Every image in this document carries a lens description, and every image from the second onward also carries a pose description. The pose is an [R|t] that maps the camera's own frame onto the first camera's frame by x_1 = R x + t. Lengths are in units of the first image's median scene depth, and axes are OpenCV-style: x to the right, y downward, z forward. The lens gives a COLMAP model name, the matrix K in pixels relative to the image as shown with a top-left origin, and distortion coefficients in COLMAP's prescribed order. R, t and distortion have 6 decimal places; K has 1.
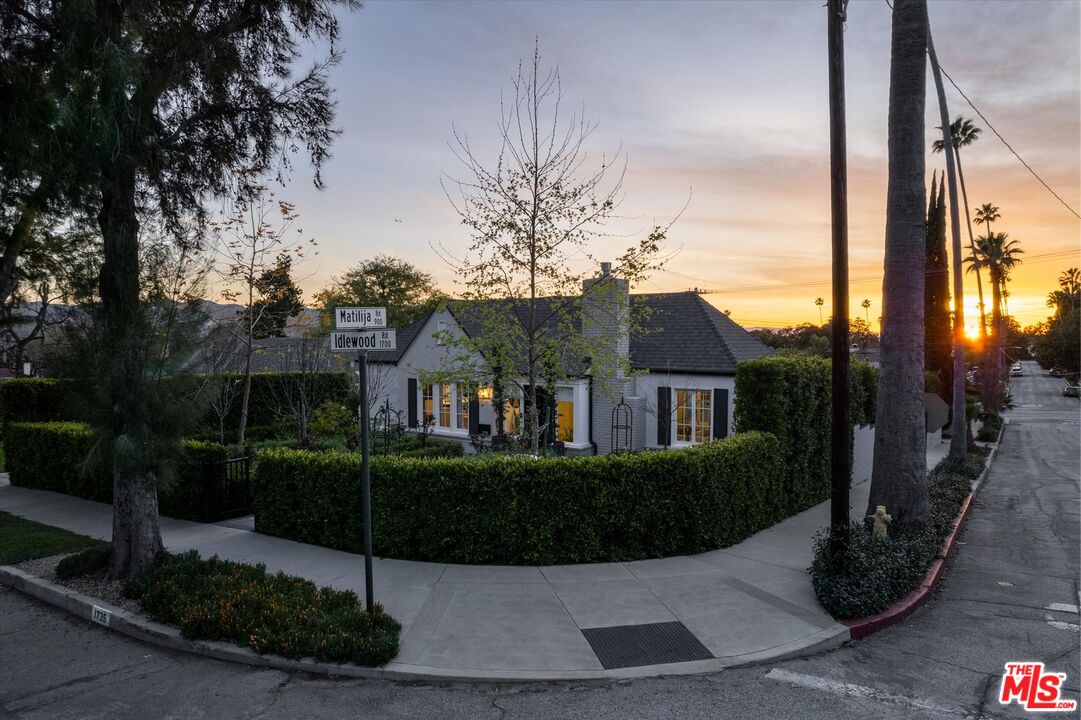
lens RADIAL K [[748.6, 0, 539.9], [0, 748.6, 356.4], [0, 0, 1]] dist [-0.048044, 0.004385]
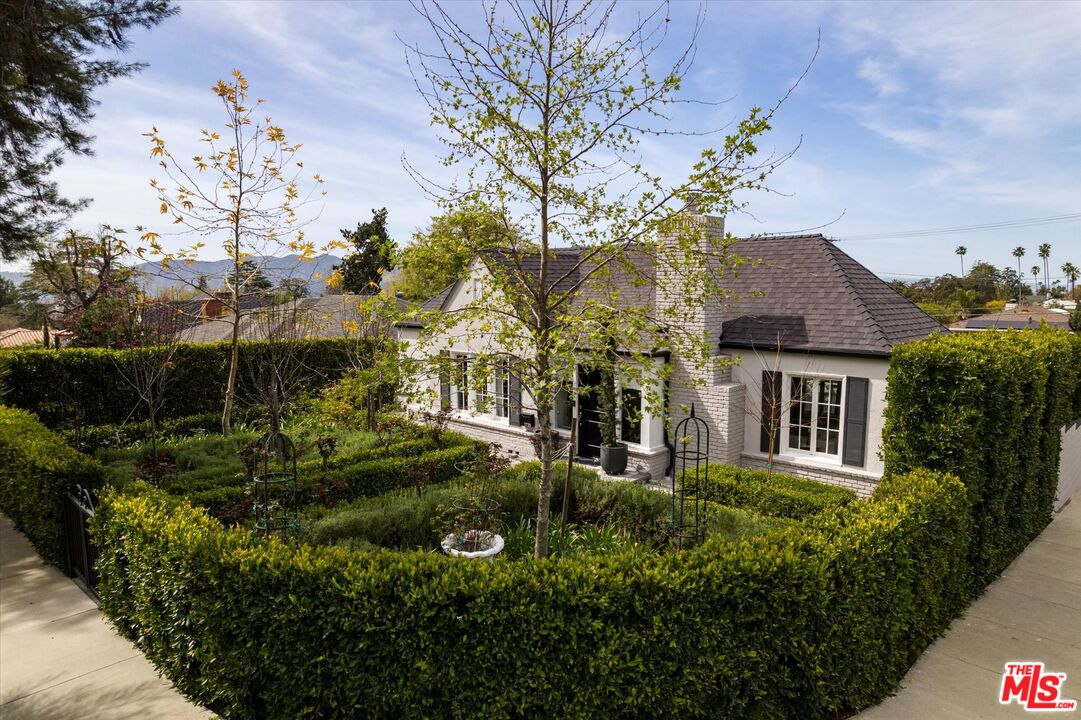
lens RADIAL K [[702.5, 0, 545.9], [0, 702.5, 358.6], [0, 0, 1]] dist [-0.064320, 0.044632]
pose [[0.986347, 0.013222, -0.164146, 0.086238], [-0.000895, 0.997187, 0.074947, -0.026345], [0.164676, -0.073777, 0.983585, 0.431126]]
